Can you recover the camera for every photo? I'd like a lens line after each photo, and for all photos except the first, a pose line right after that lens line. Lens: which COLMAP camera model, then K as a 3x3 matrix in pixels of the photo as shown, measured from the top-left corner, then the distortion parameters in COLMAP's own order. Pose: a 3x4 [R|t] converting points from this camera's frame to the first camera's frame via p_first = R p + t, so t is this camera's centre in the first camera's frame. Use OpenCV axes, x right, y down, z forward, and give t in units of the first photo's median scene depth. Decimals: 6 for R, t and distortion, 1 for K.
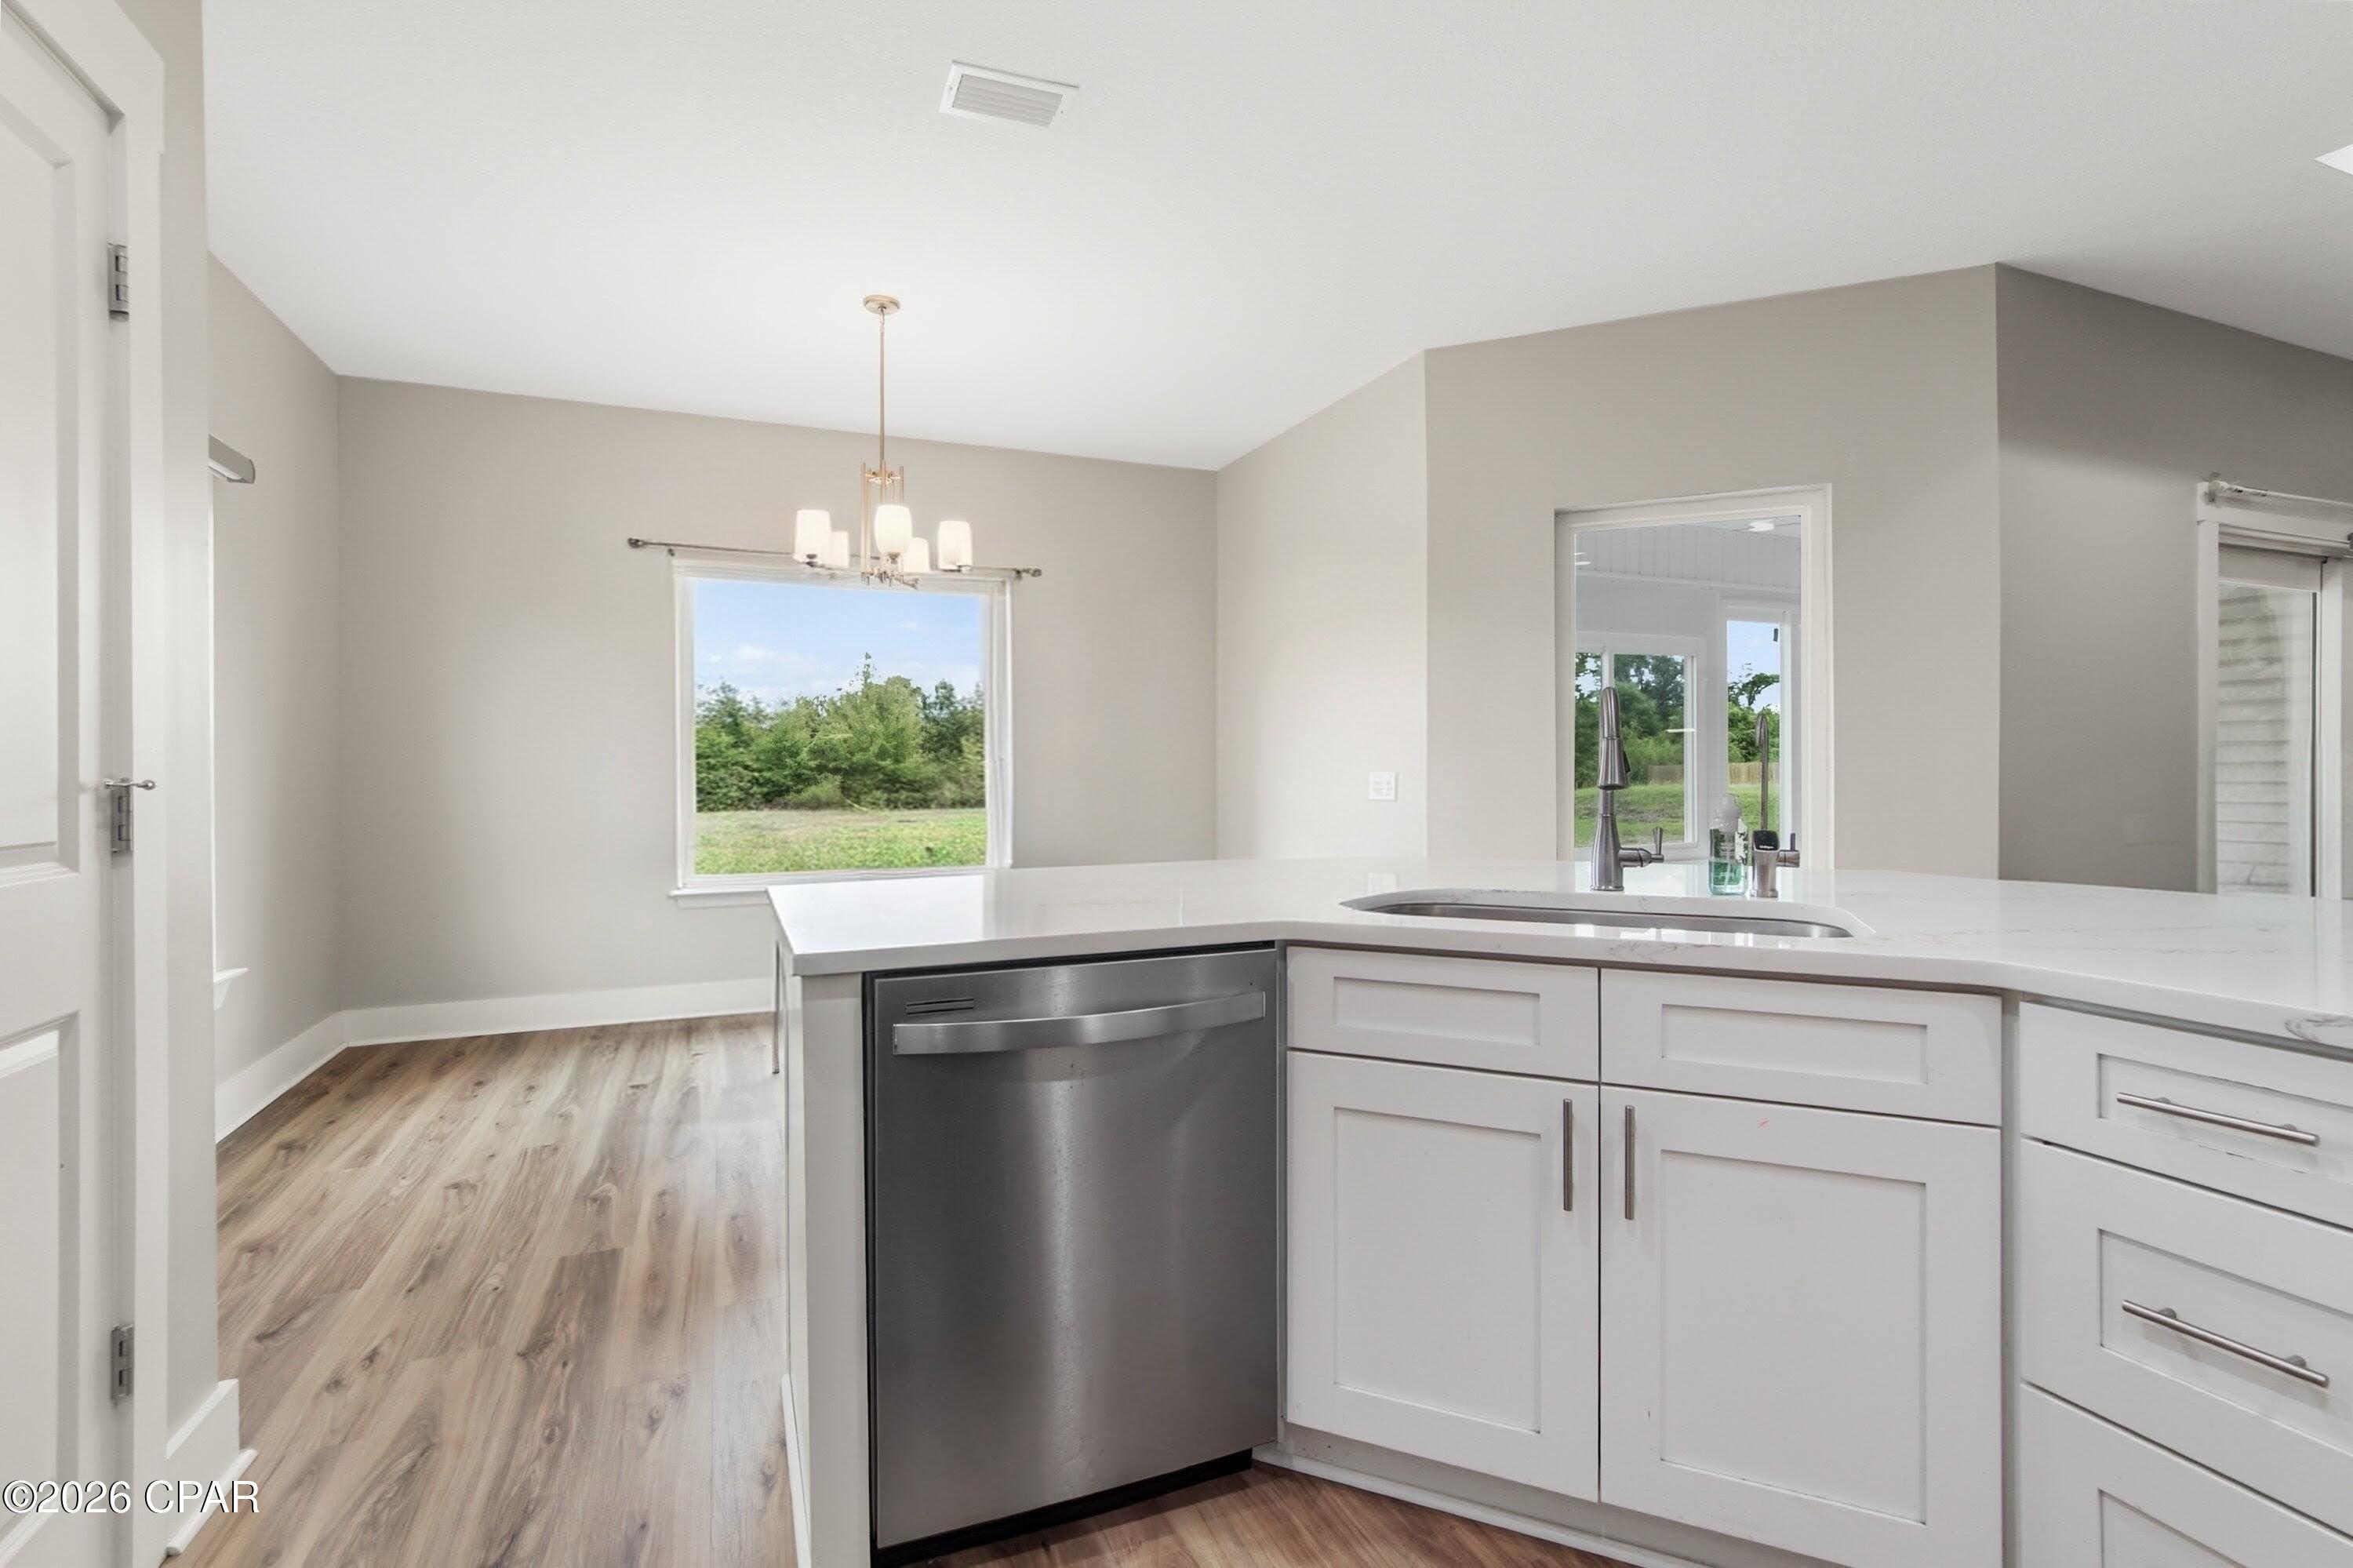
lens RADIAL K [[1097.4, 0, 1175.9], [0, 1097.4, 765.2], [0, 0, 1]] dist [-0.000664, -0.000137]
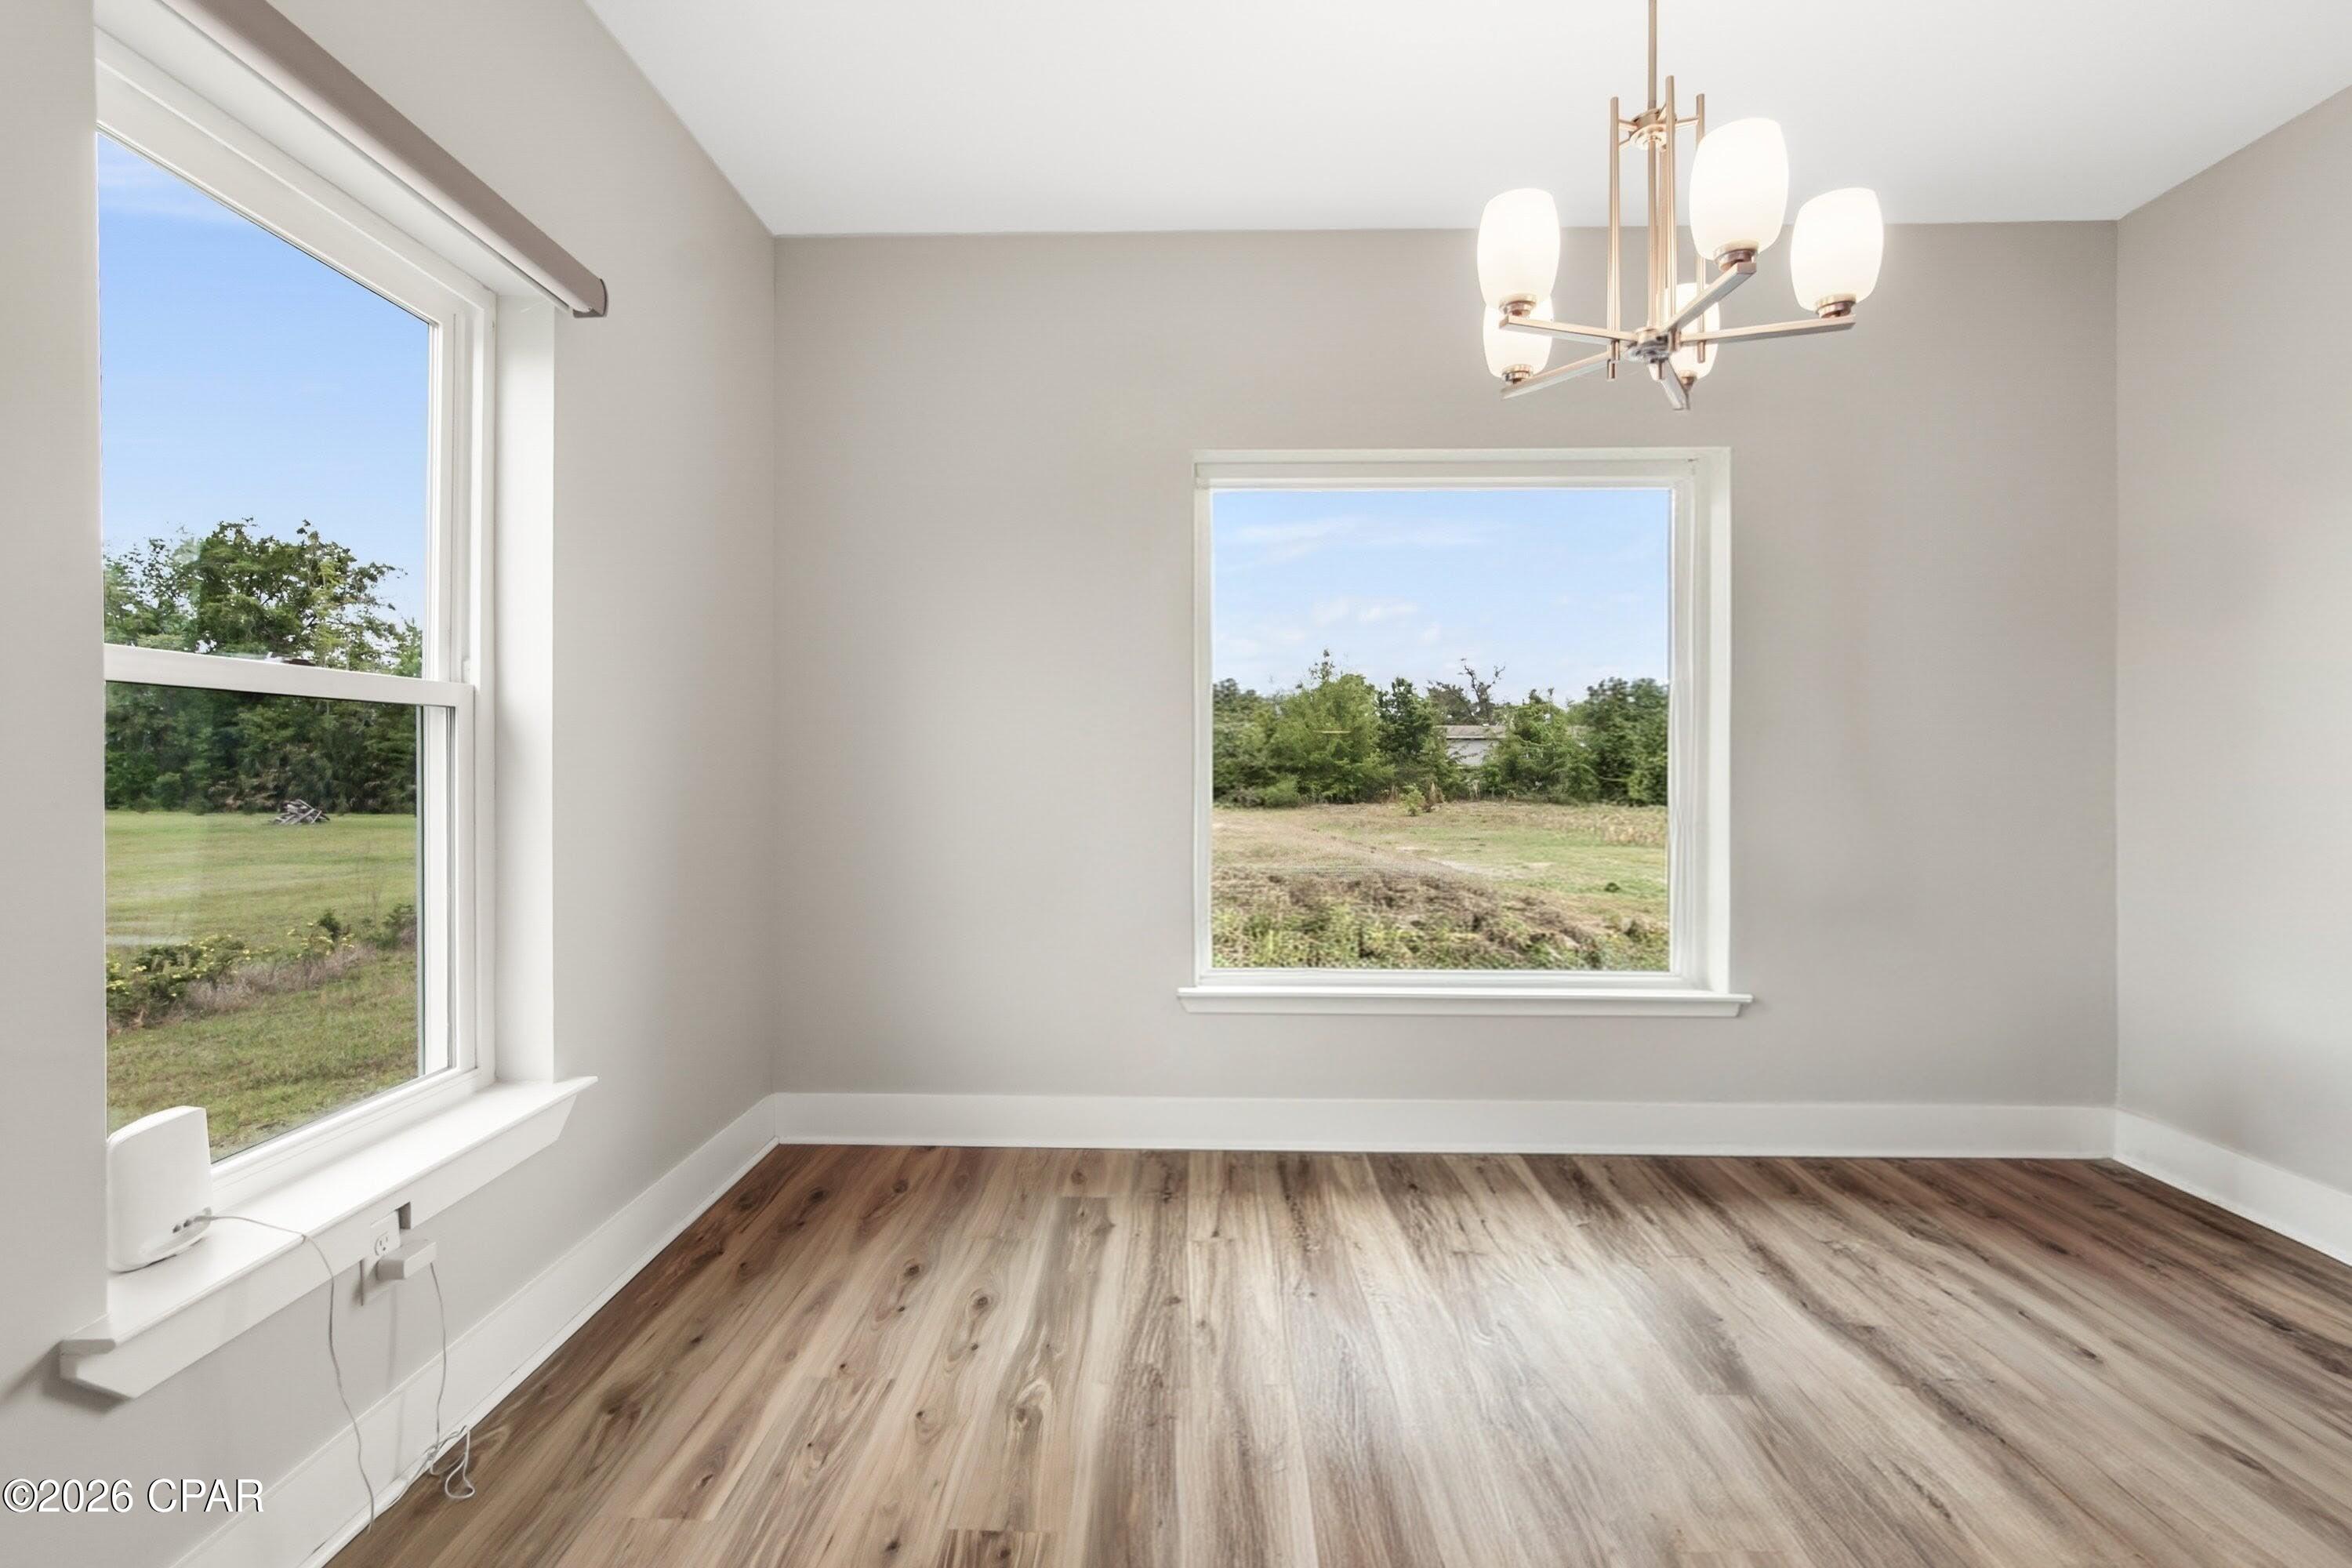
lens RADIAL K [[1048.3, 0, 1166.0], [0, 1048.3, 762.6], [0, 0, 1]] dist [0.013580, -0.000003]
pose [[0.920167, 0.005839, -0.391482, -0.232112], [-0.006731, 0.999977, -0.000906, -0.000197], [0.391467, 0.003468, 0.920185, 0.433810]]
